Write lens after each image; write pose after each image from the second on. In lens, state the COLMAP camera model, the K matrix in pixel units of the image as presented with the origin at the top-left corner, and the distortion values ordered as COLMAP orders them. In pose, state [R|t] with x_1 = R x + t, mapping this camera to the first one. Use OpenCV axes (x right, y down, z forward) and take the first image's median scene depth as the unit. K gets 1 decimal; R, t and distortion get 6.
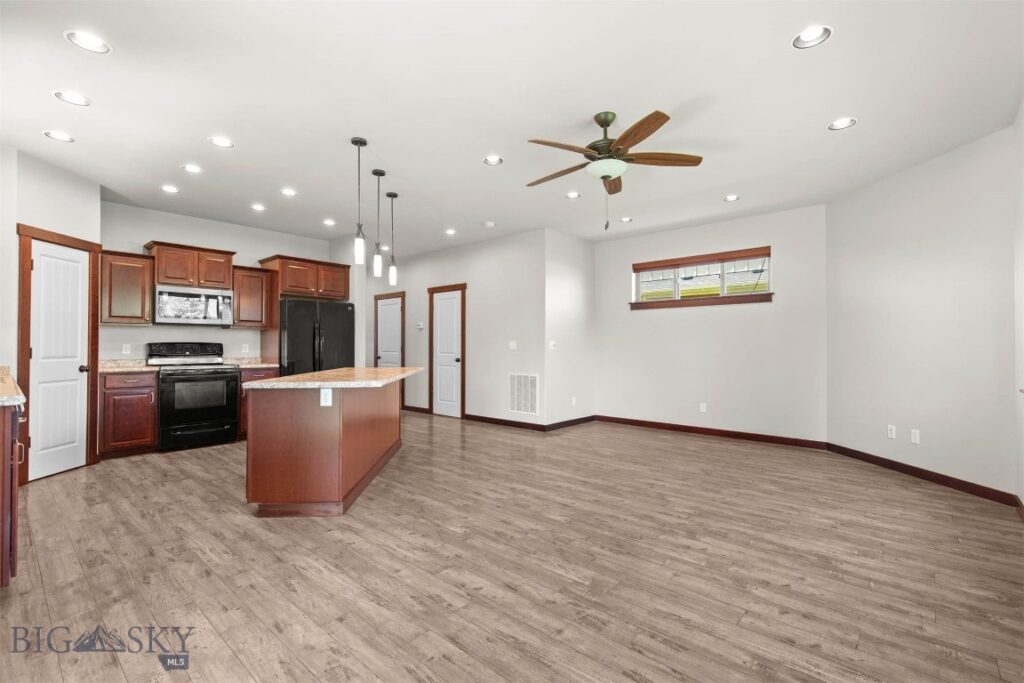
lens RADIAL K [[468.2, 0, 510.9], [0, 468.2, 345.4], [0, 0, 1]] dist [-0.002164, 0.001154]
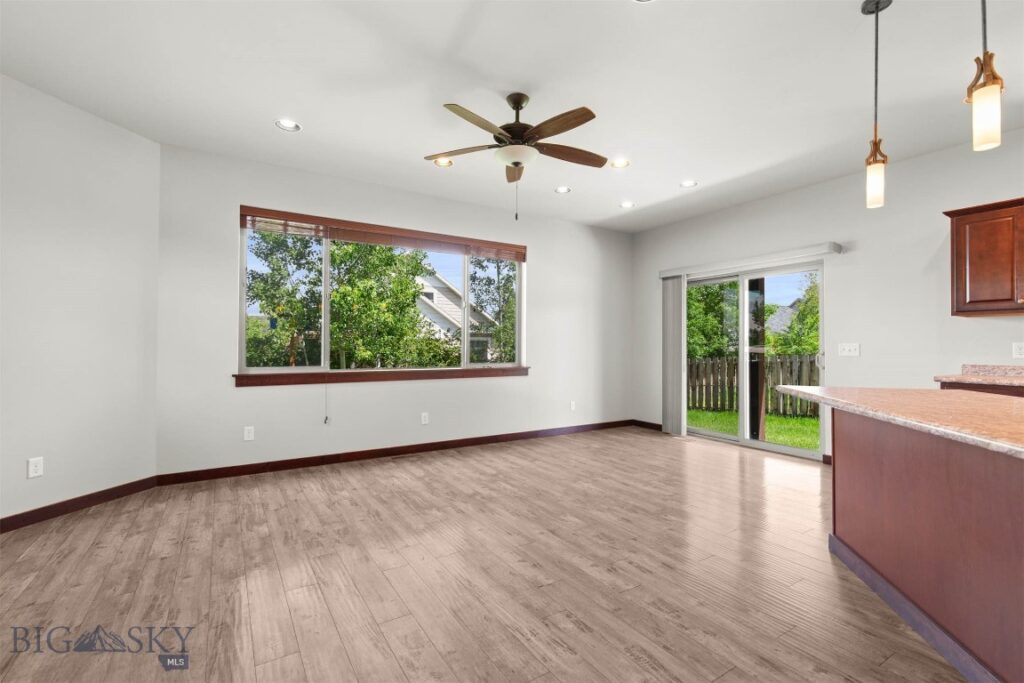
lens RADIAL K [[468.2, 0, 509.8], [0, 468.2, 340.9], [0, 0, 1]] dist [-0.002164, 0.001154]
pose [[-0.961944, 0.000682, 0.273247, -0.034596], [-0.003929, 0.999859, -0.016330, 0.010543], [-0.273220, -0.016782, -0.961805, 1.587057]]
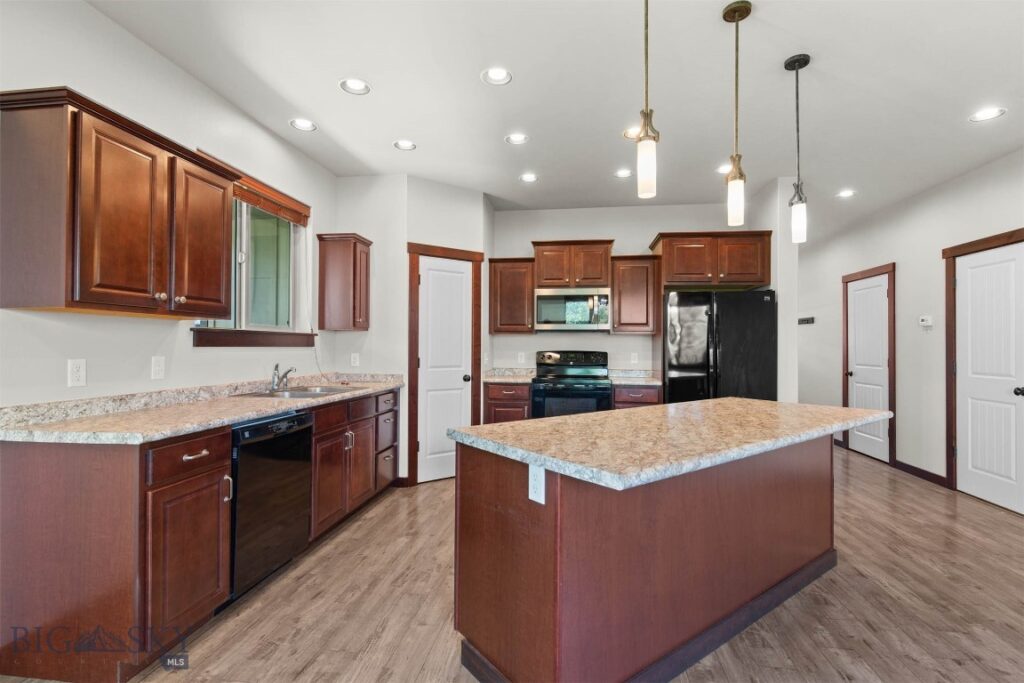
lens RADIAL K [[484.7, 0, 507.9], [0, 484.7, 342.7], [0, 0, 1]] dist [0.003970, -0.000190]
pose [[0.564236, -0.002964, -0.825608, -0.003019], [-0.003400, 0.999977, -0.005913, -0.022990], [0.825606, 0.006143, 0.564213, 0.544457]]
